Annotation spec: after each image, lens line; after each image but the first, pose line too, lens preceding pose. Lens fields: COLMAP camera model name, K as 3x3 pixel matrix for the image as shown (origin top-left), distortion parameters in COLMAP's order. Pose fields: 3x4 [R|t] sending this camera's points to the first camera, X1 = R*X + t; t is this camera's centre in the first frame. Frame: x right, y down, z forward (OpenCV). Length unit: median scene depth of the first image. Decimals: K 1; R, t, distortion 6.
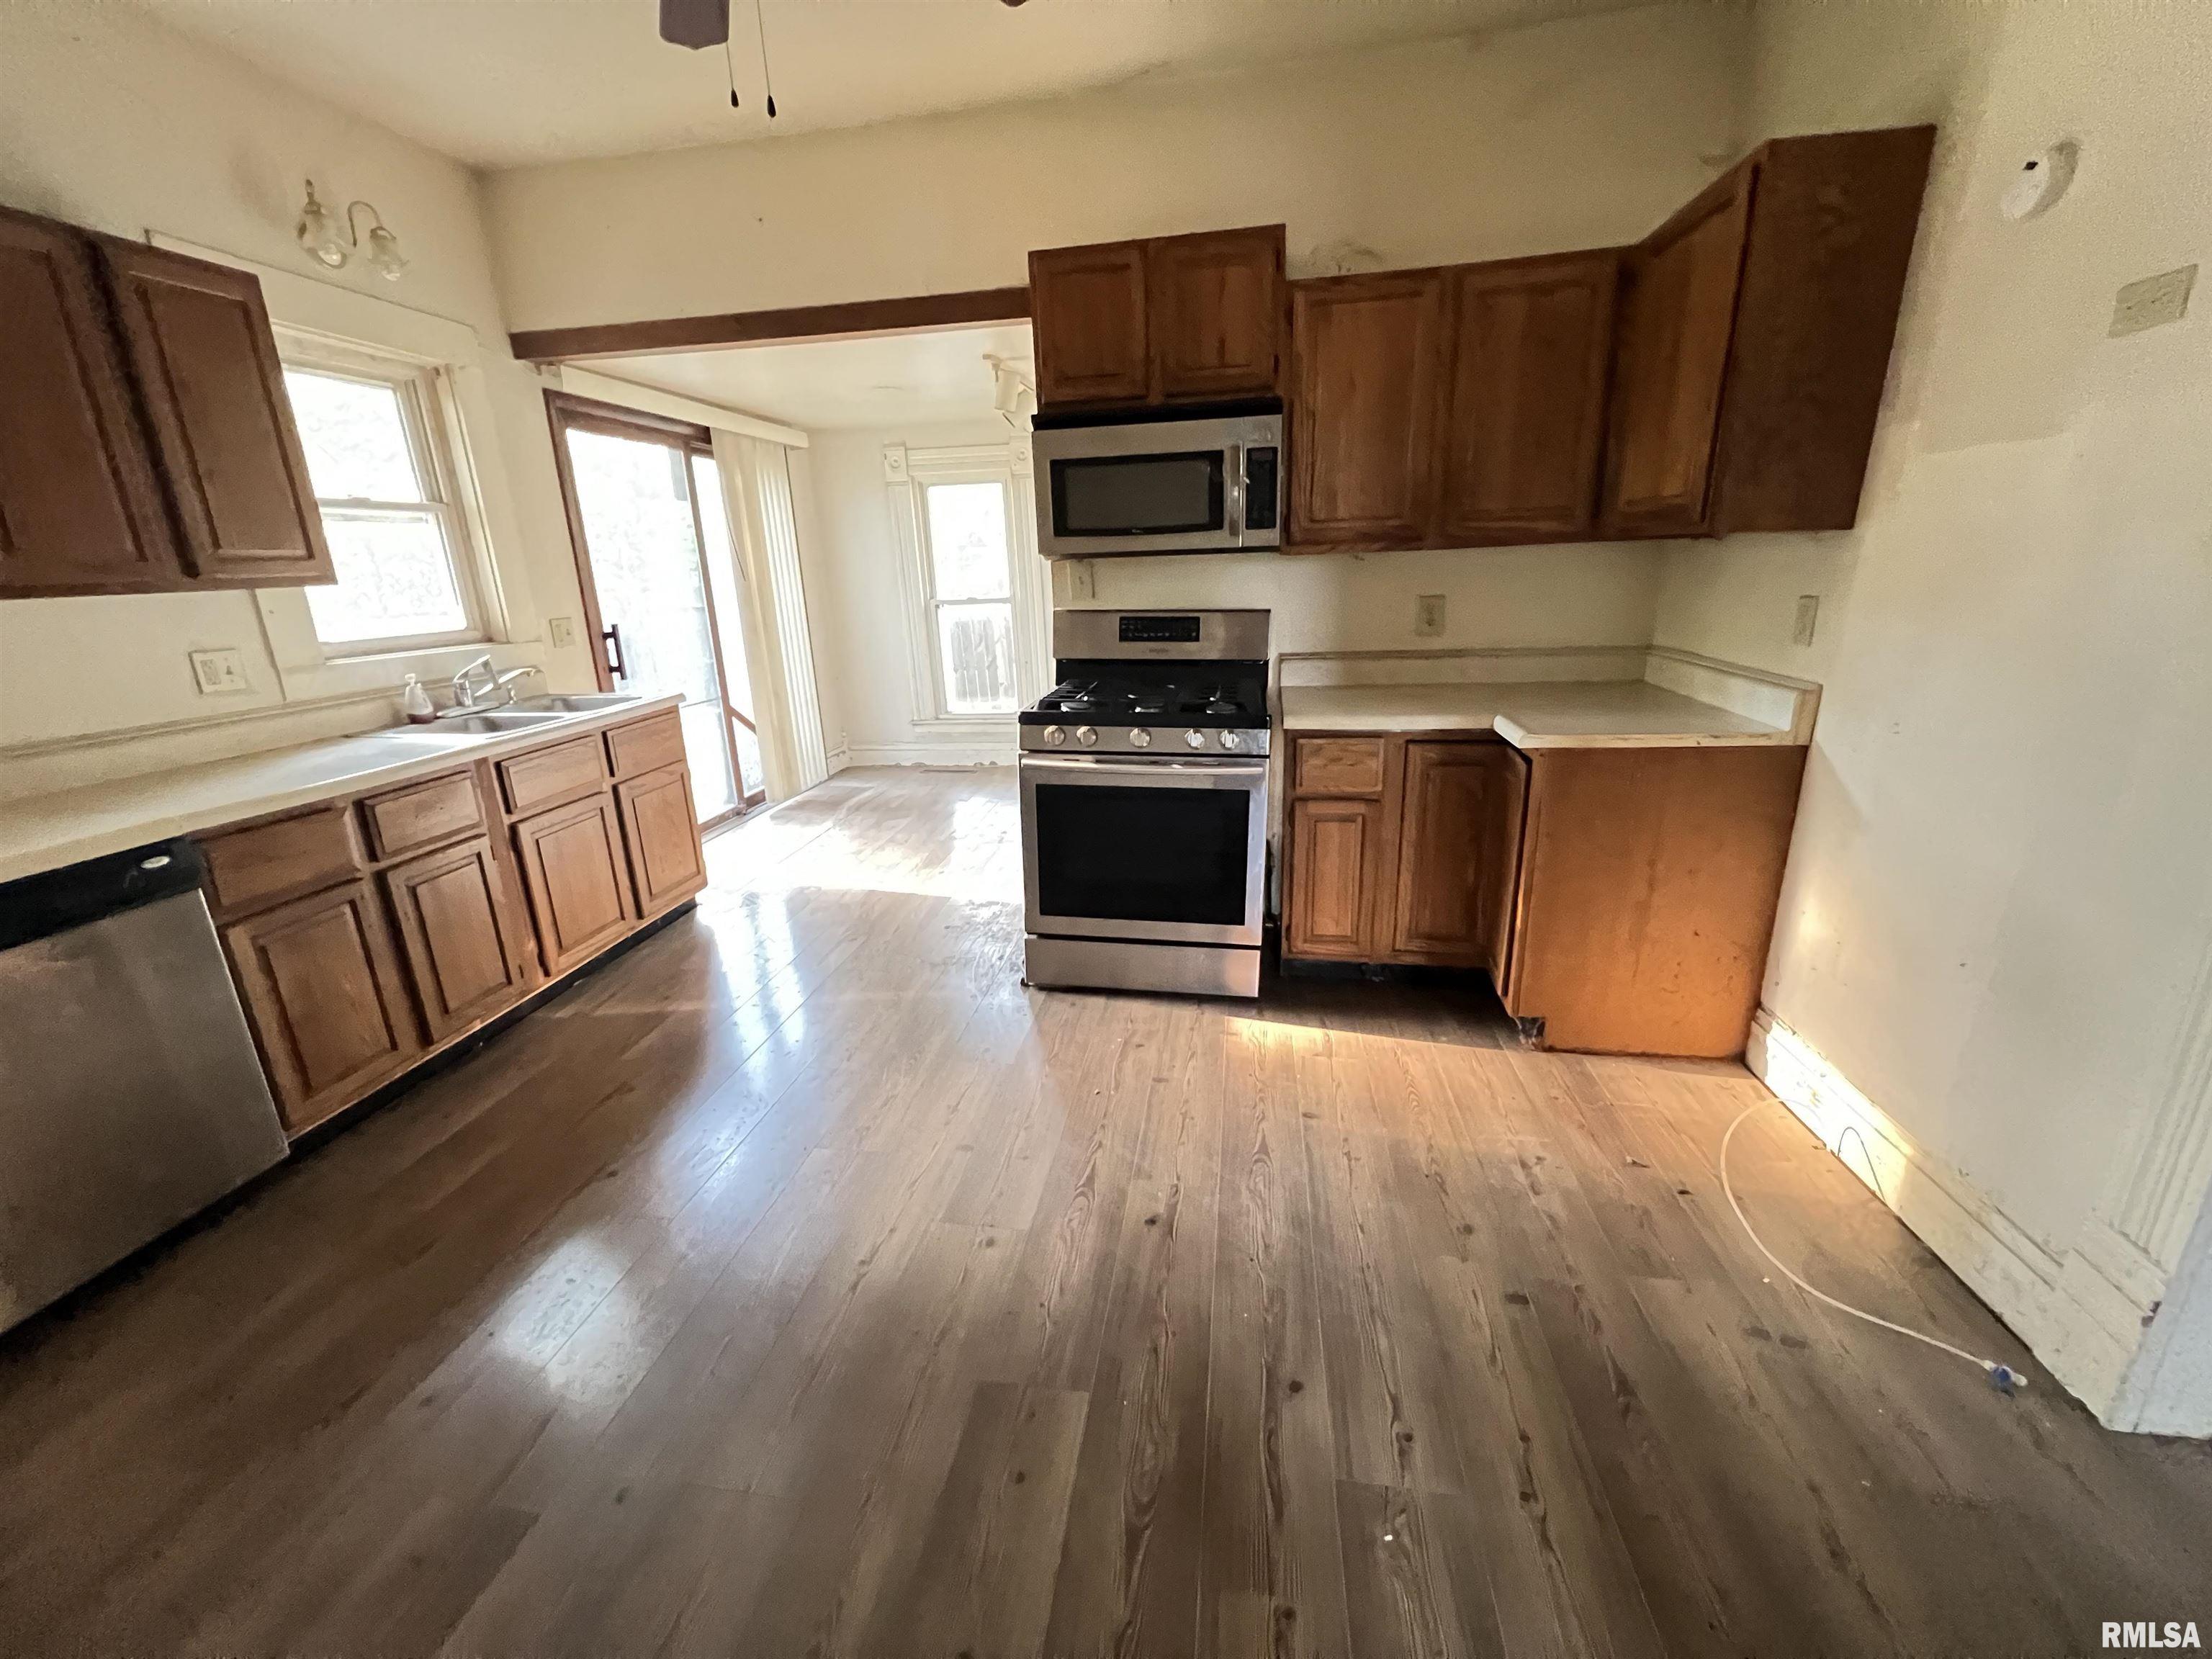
lens RADIAL K [[884.5, 0, 1102.3], [0, 884.5, 825.2], [0, 0, 1]] dist [-0.000477, 0.000214]
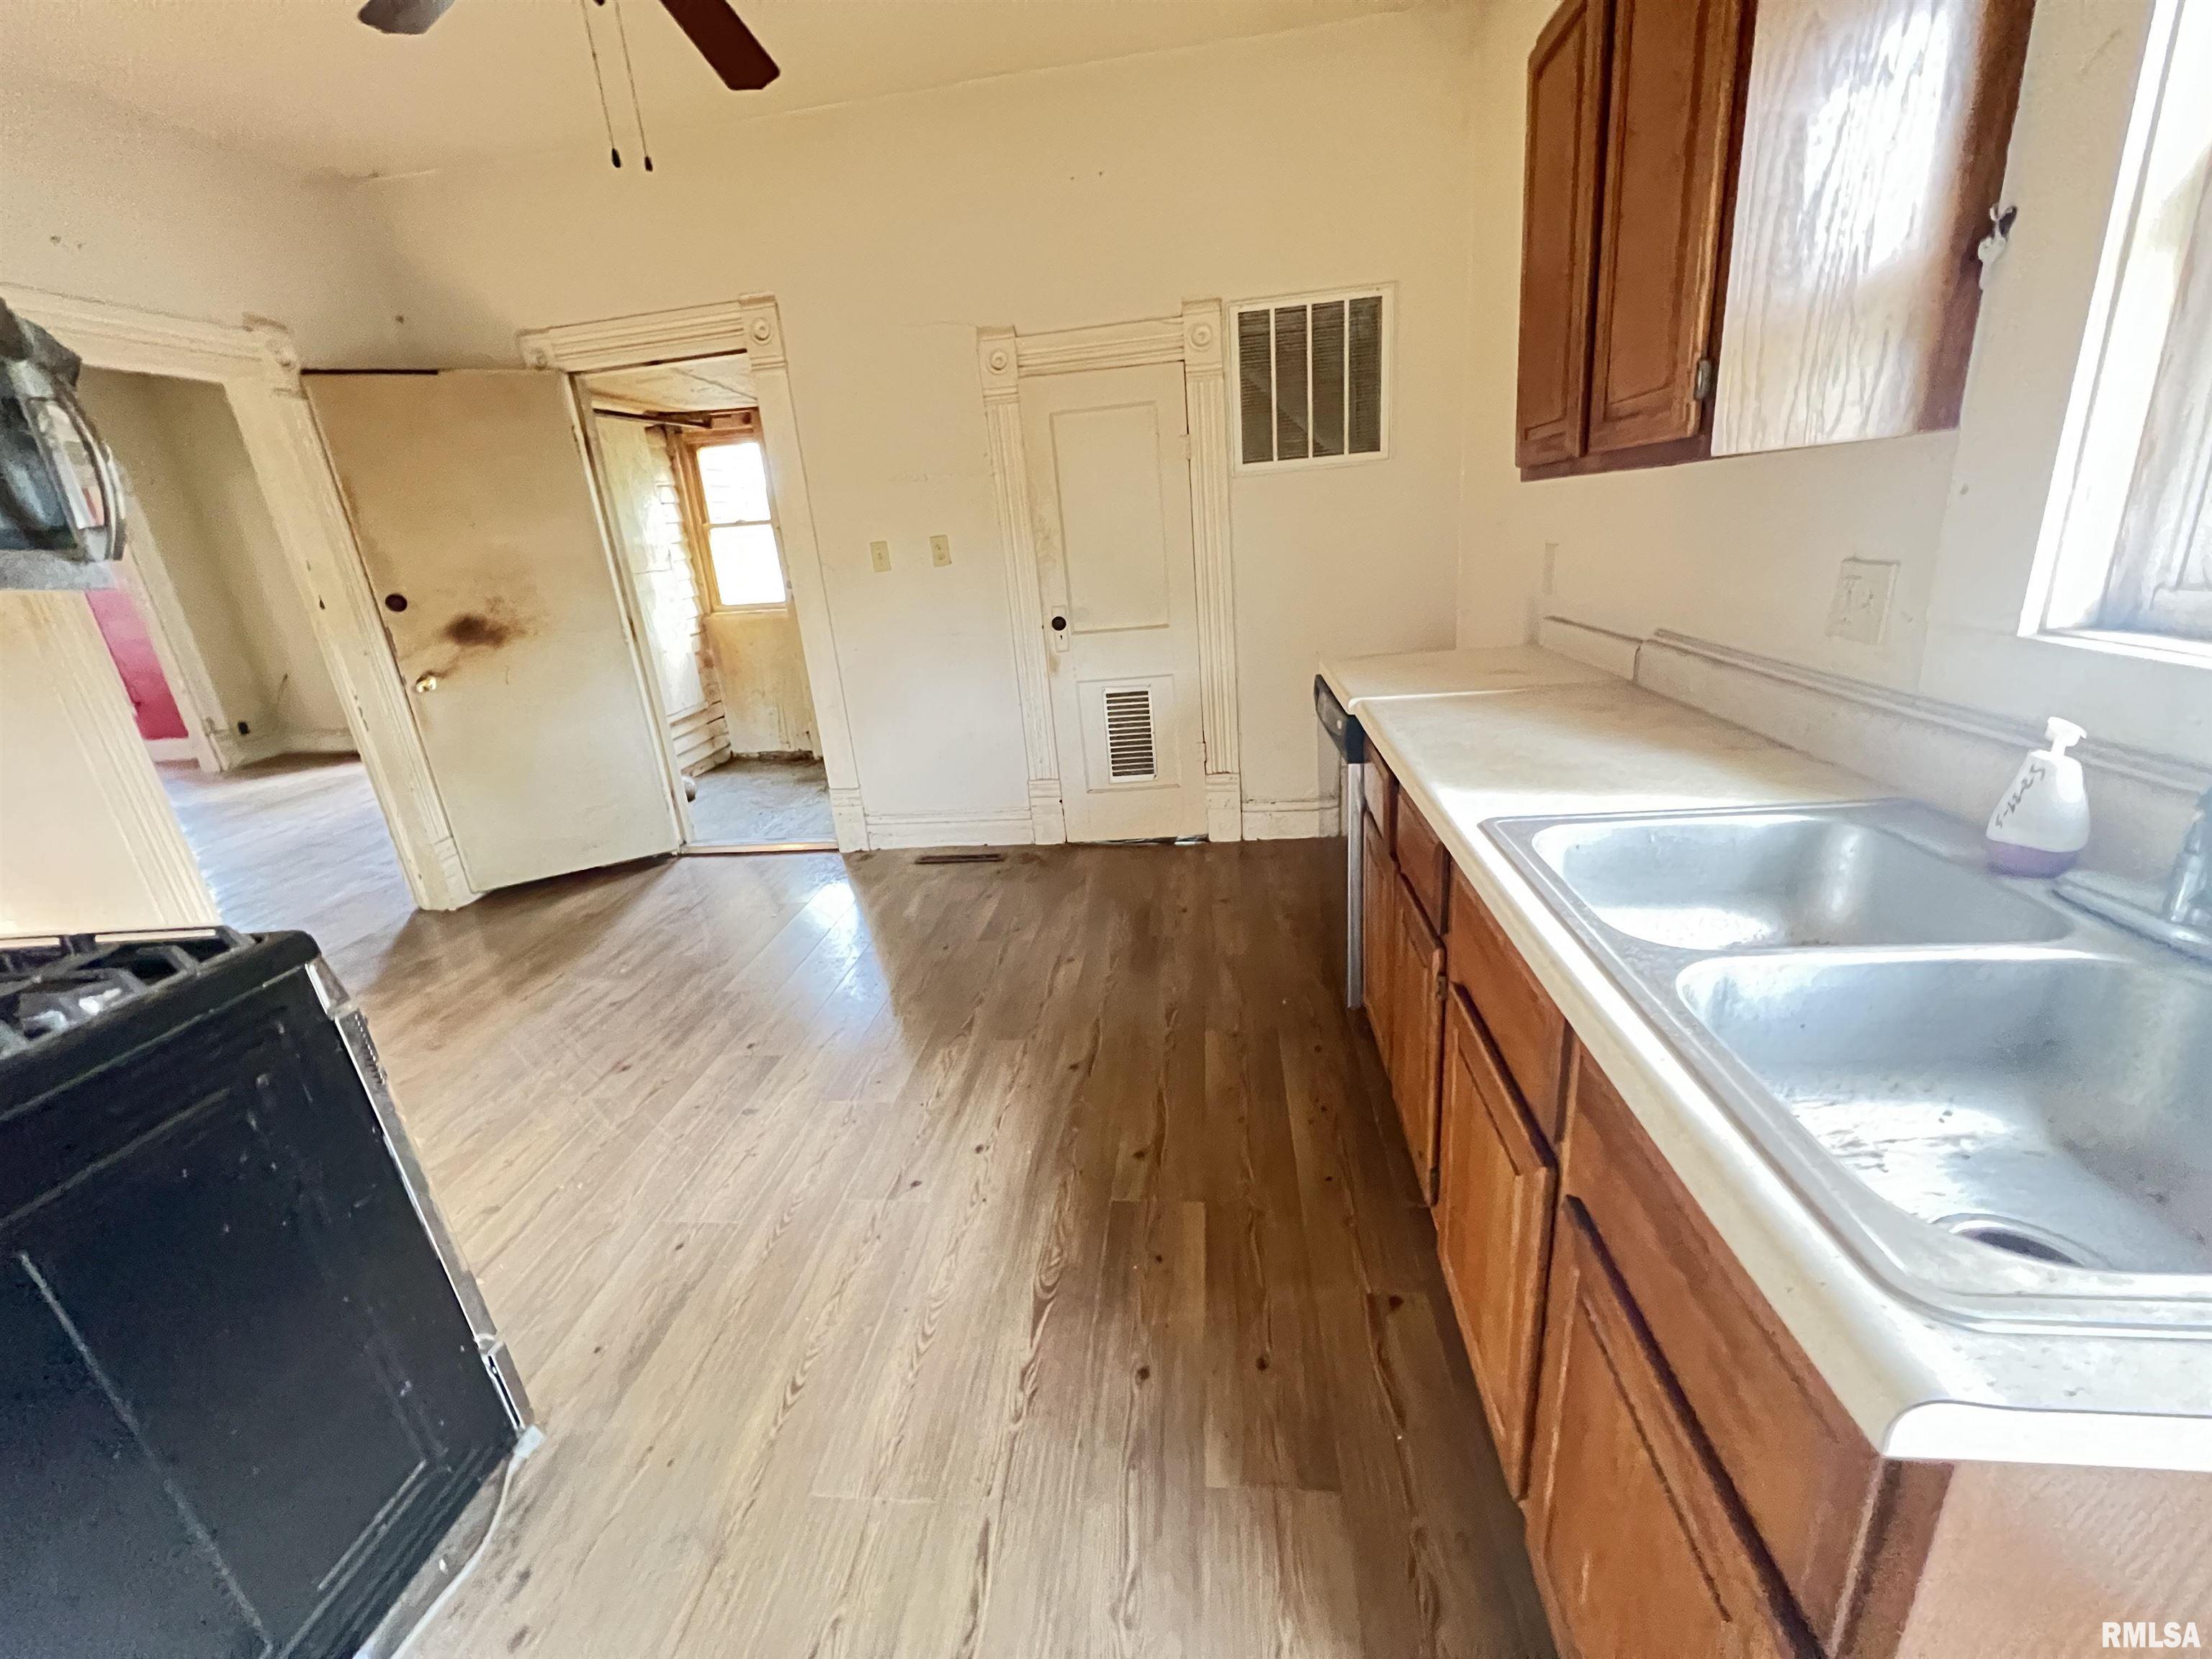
lens RADIAL K [[892.7, 0, 1106.0], [0, 892.7, 829.5], [0, 0, 1]] dist [0.000857, 0.000222]
pose [[-0.992025, 0.125493, -0.011724, -0.475221], [0.095325, 0.807874, 0.581595, -0.380333], [0.082458, 0.575840, -0.813394, 1.342092]]
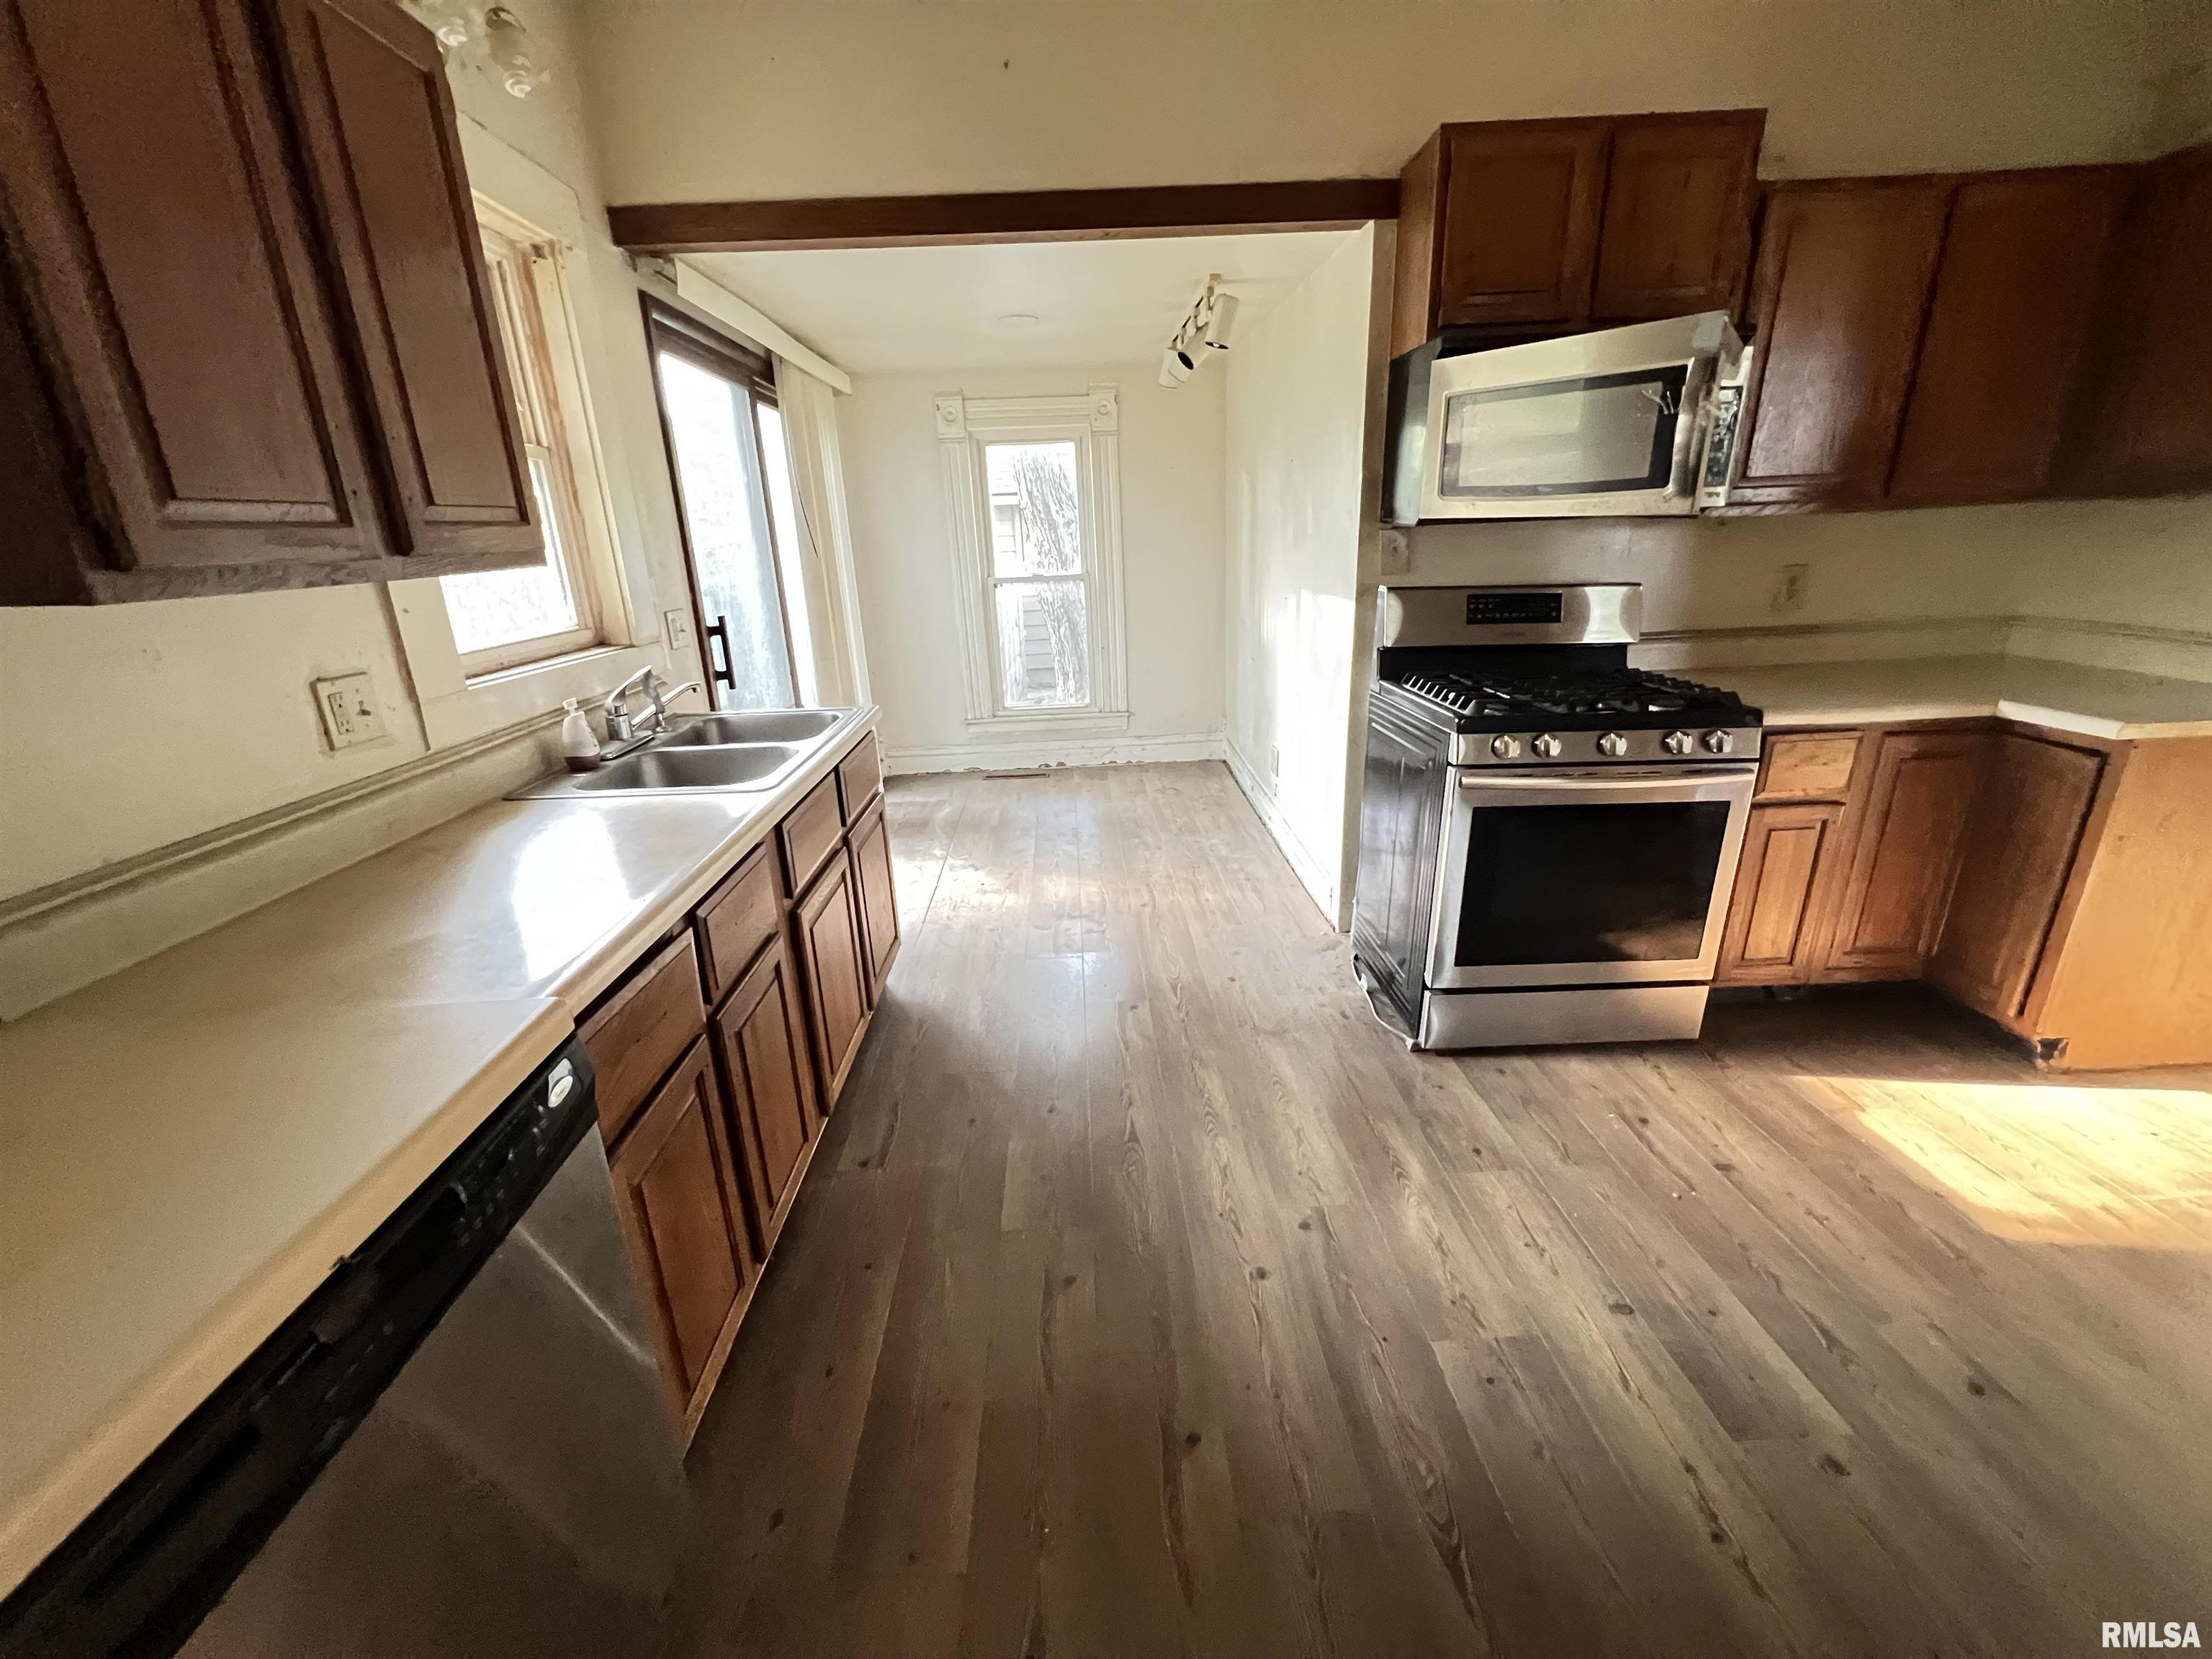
lens RADIAL K [[886.5, 0, 1101.9], [0, 886.5, 826.2], [0, 0, 1]] dist [-0.001985, 0.000227]
pose [[0.980956, -0.065396, 0.182892, -0.549841], [0.060534, 0.997651, 0.032048, -0.075419], [-0.184558, -0.020367, 0.982611, 0.275018]]
